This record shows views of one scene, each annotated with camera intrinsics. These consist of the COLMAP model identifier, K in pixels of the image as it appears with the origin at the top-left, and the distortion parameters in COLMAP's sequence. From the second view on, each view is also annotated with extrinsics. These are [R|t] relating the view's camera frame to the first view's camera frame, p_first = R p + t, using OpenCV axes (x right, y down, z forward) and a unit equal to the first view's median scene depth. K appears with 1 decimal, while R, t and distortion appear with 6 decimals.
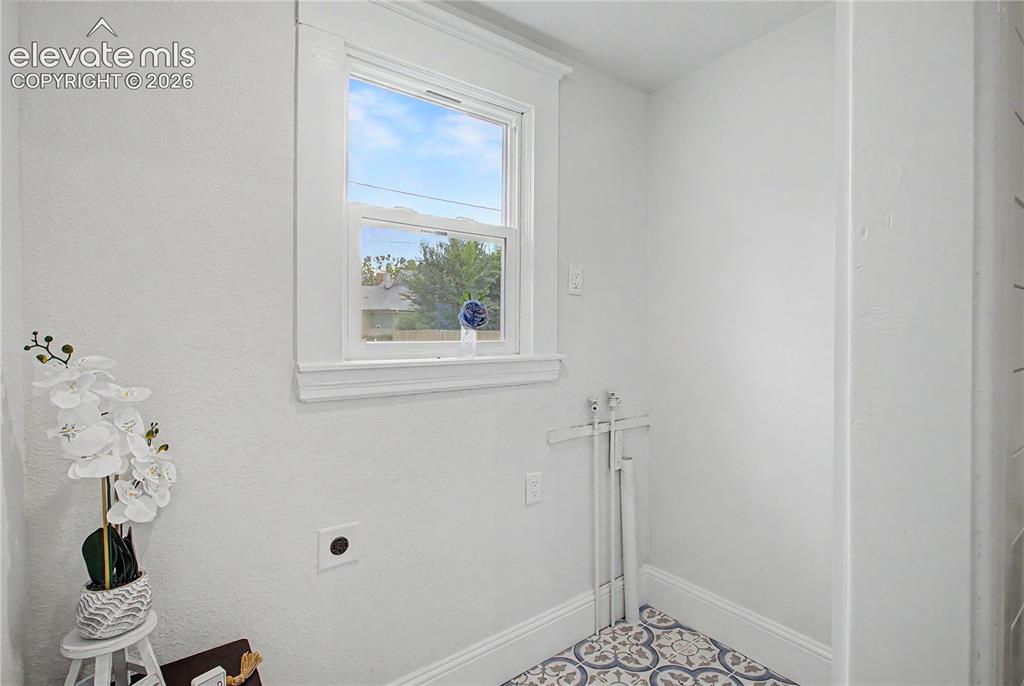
lens RADIAL K [[493.5, 0, 512.2], [0, 493.5, 339.1], [0, 0, 1]] dist [-0.003013, -0.000523]
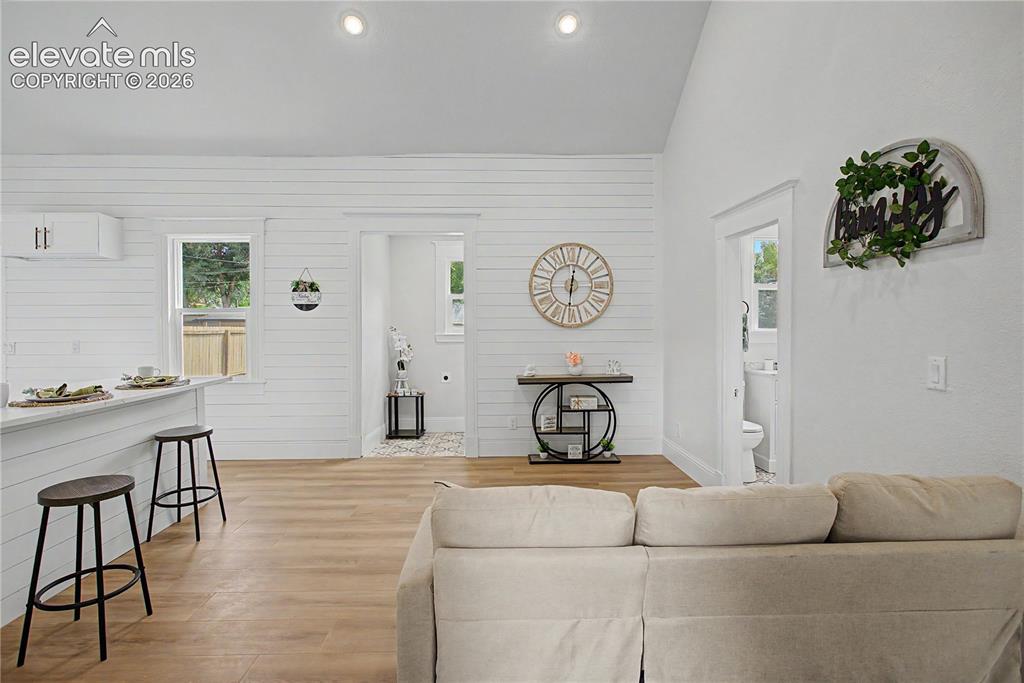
lens RADIAL K [[493.5, 0, 510.4], [0, 493.5, 337.6], [0, 0, 1]] dist [-0.003013, -0.000523]
pose [[0.821337, 0.009753, -0.570360, 3.507830], [-0.006081, 0.999947, 0.008343, 0.060956], [0.570411, -0.003384, 0.821353, -2.995306]]
